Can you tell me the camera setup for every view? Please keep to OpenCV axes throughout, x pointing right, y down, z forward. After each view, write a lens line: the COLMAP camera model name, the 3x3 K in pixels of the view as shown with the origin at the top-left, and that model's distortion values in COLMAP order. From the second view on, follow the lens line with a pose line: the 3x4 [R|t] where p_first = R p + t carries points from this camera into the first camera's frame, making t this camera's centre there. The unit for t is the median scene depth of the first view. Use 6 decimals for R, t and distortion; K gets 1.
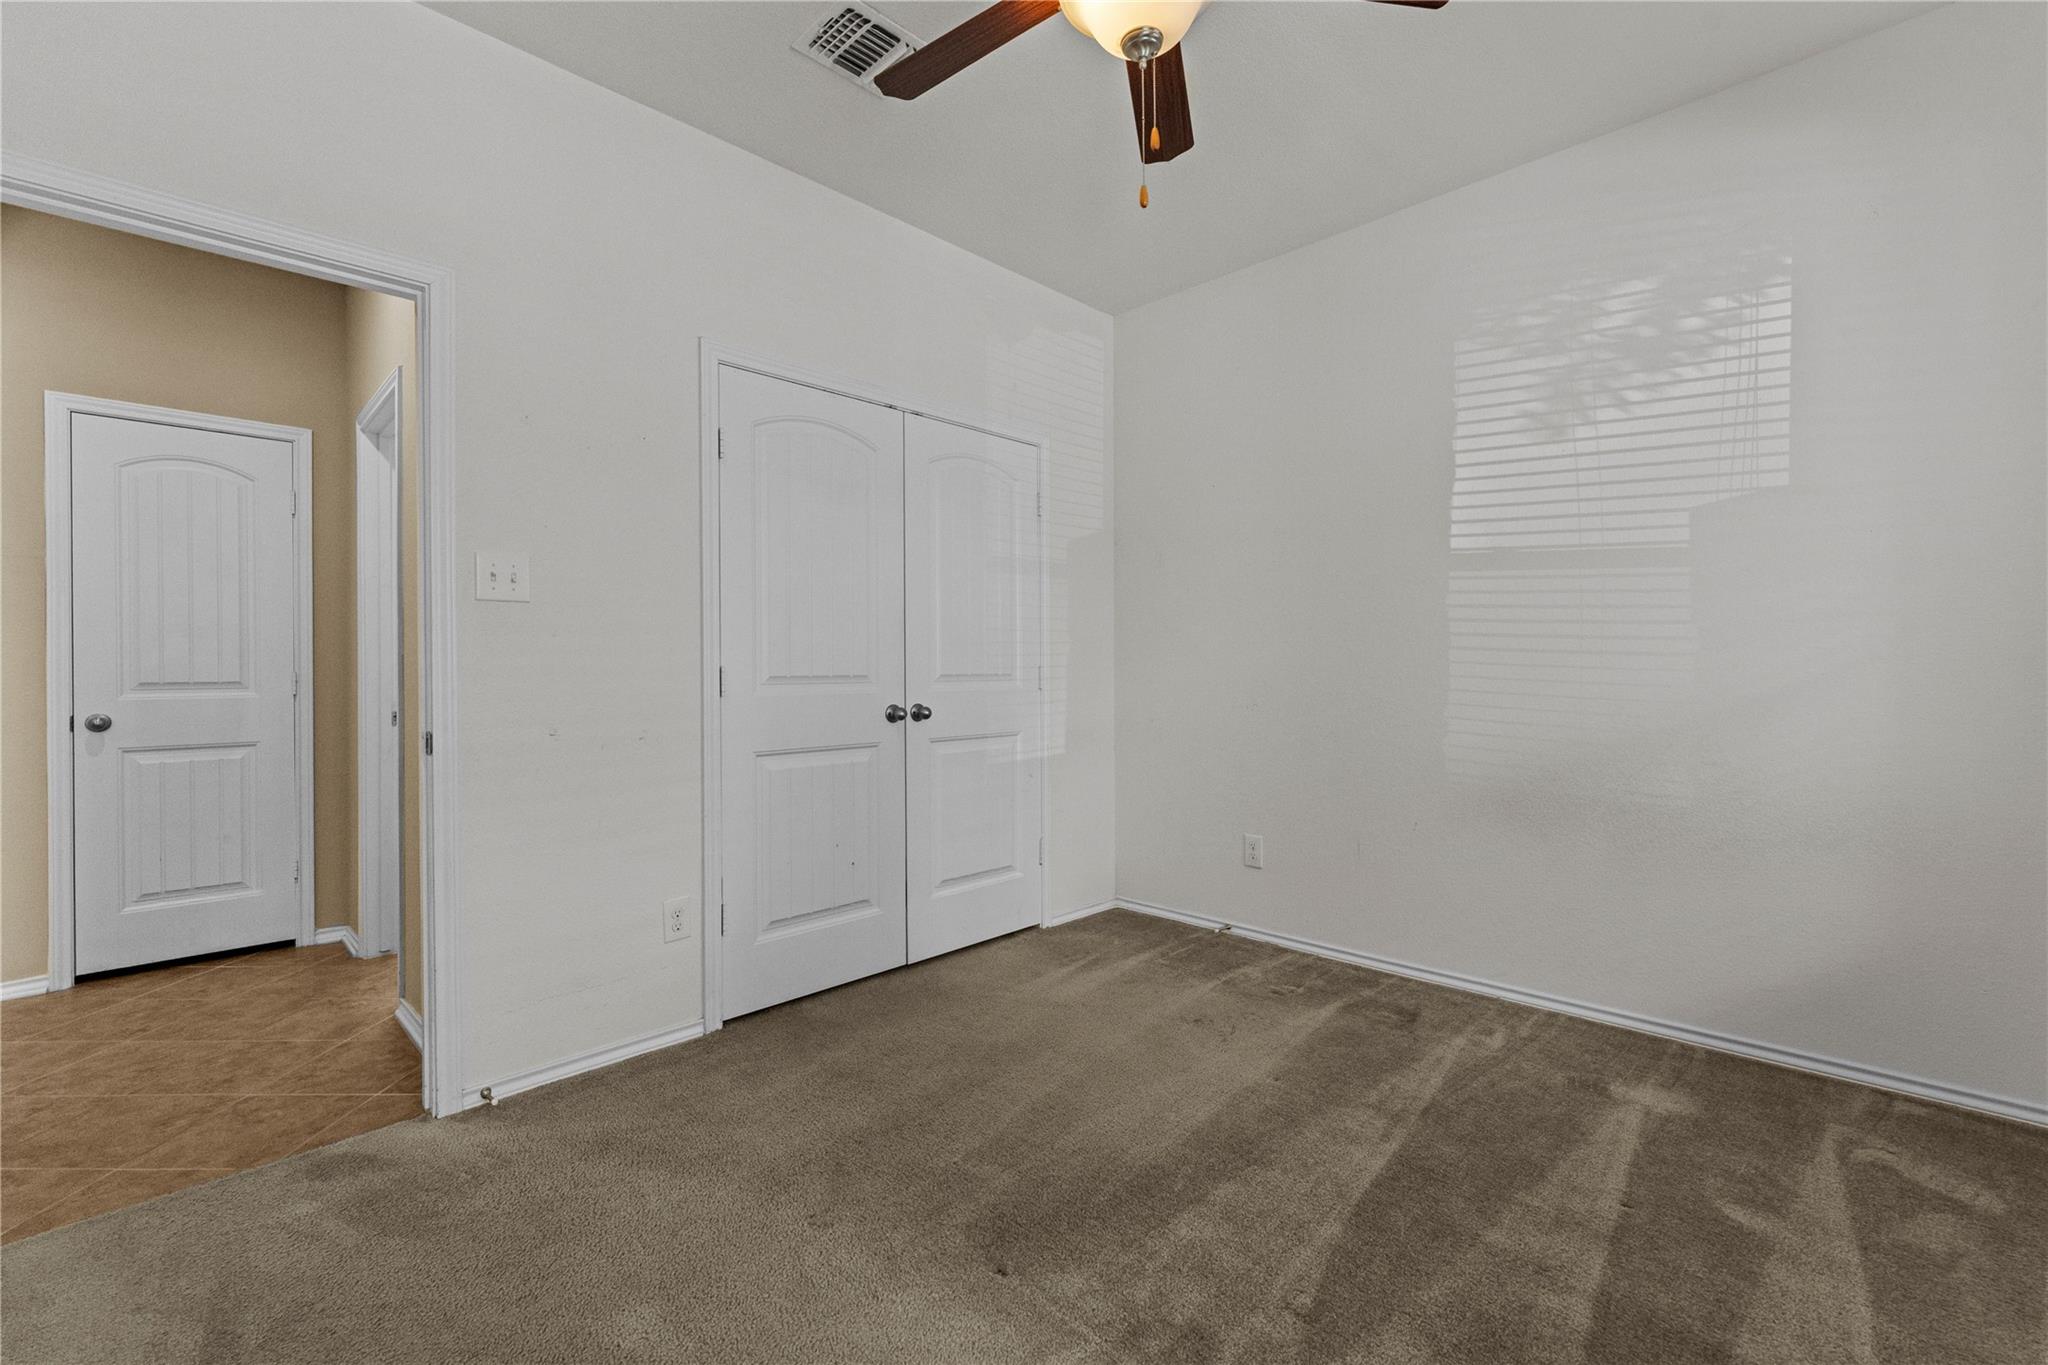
lens RADIAL K [[889.9, 0, 1058.9], [0, 889.9, 667.8], [0, 0, 1]] dist [0.001890, 0.000111]
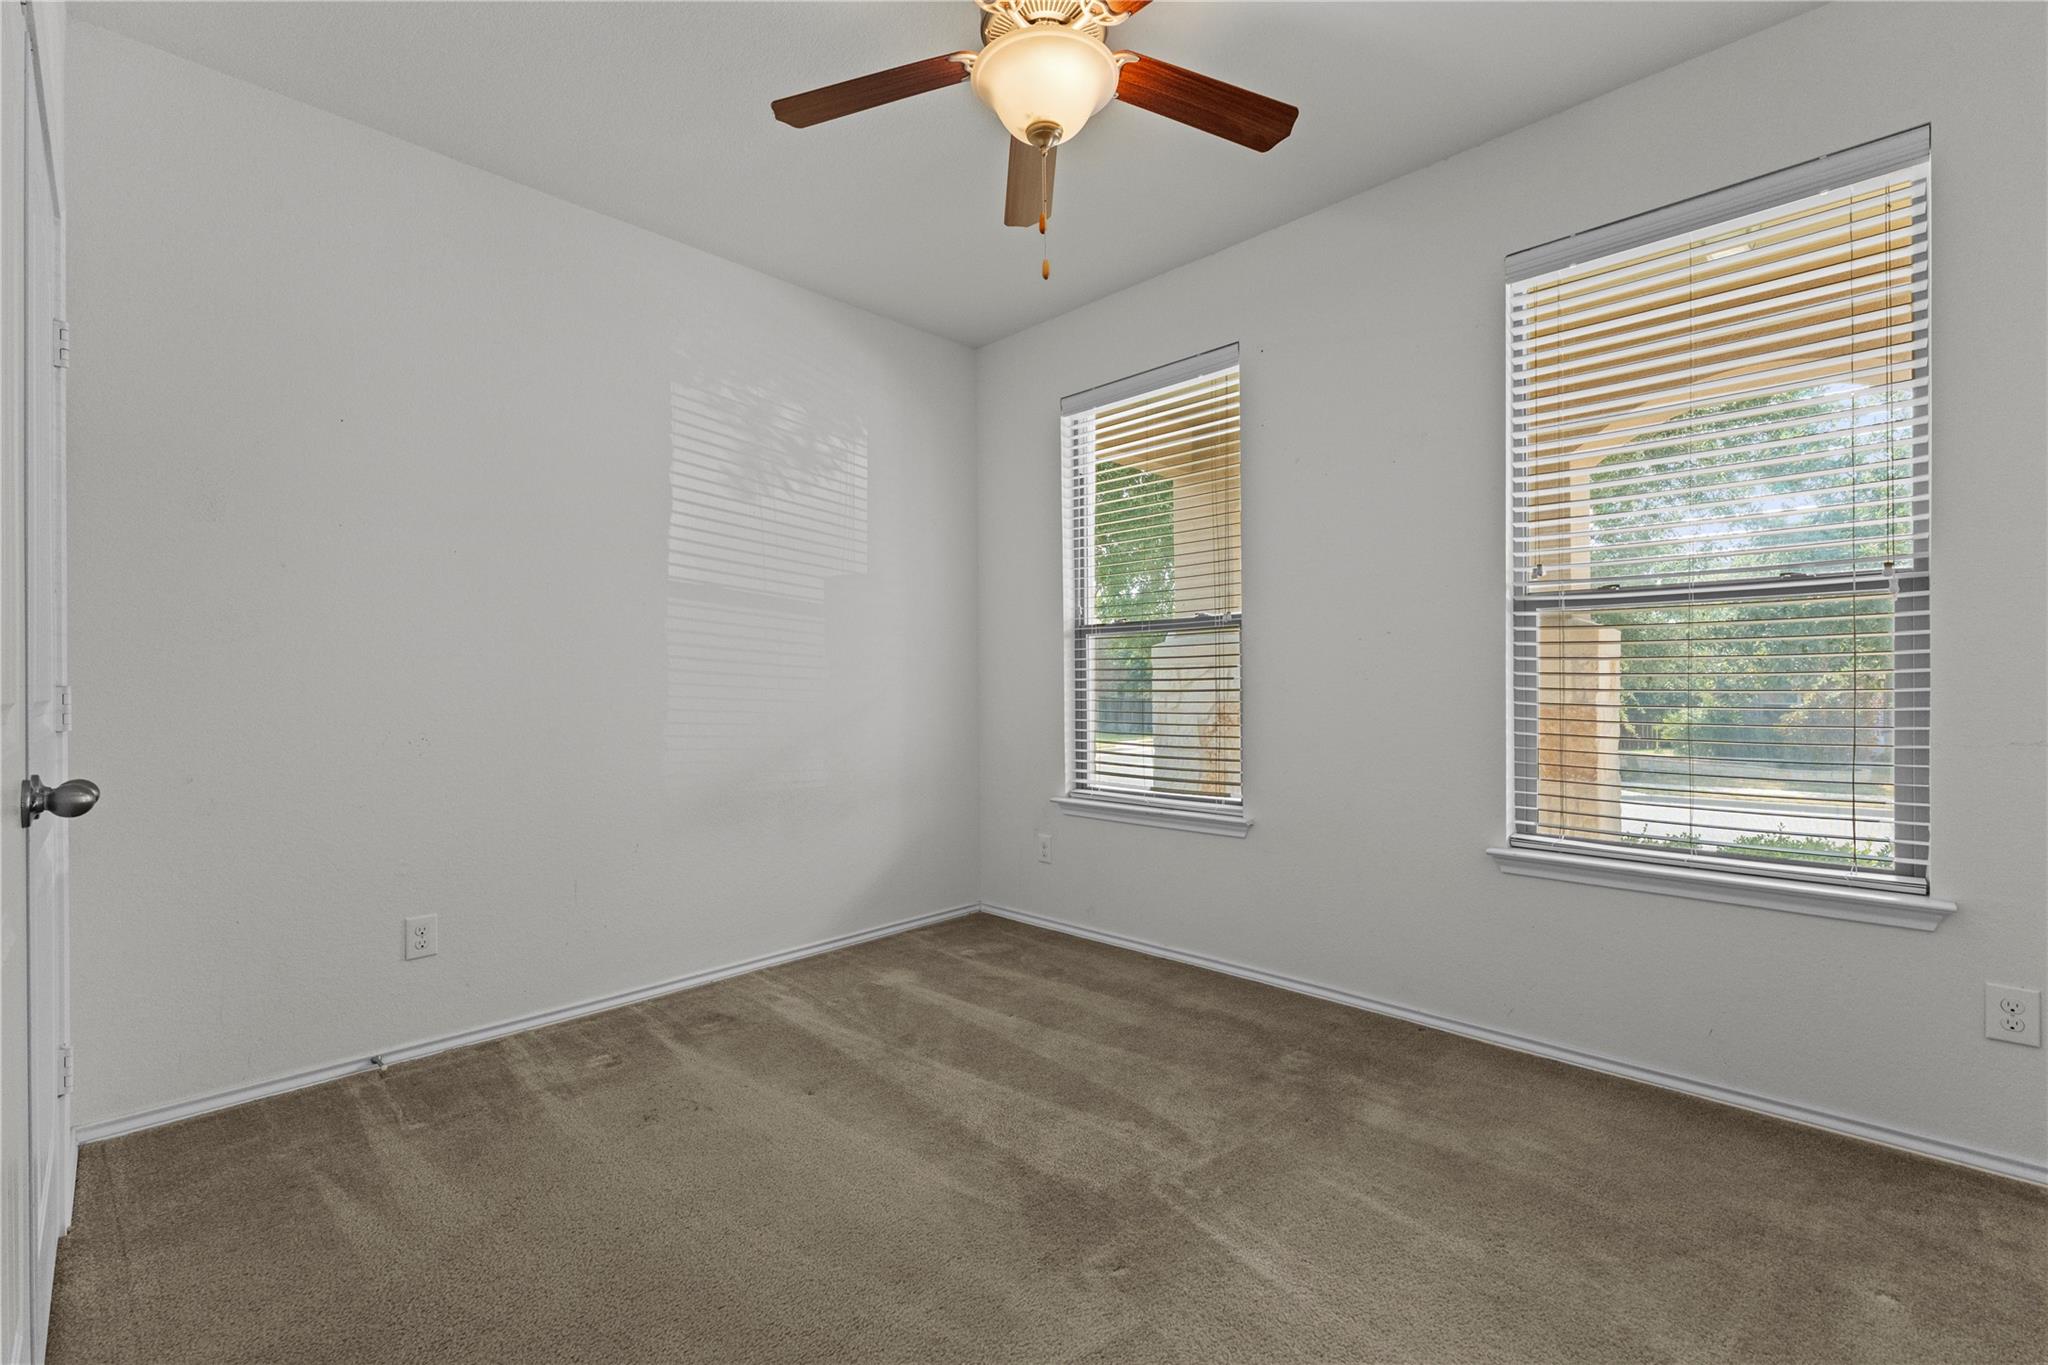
lens RADIAL K [[857.7, 0, 1007.8], [0, 857.7, 680.2], [0, 0, 1]] dist [0.001158, -0.000083]
pose [[0.016119, 0.009754, 0.999823, -0.619277], [0.002558, 0.999949, -0.009796, 0.000925], [-0.999867, 0.002716, 0.016093, 0.637309]]
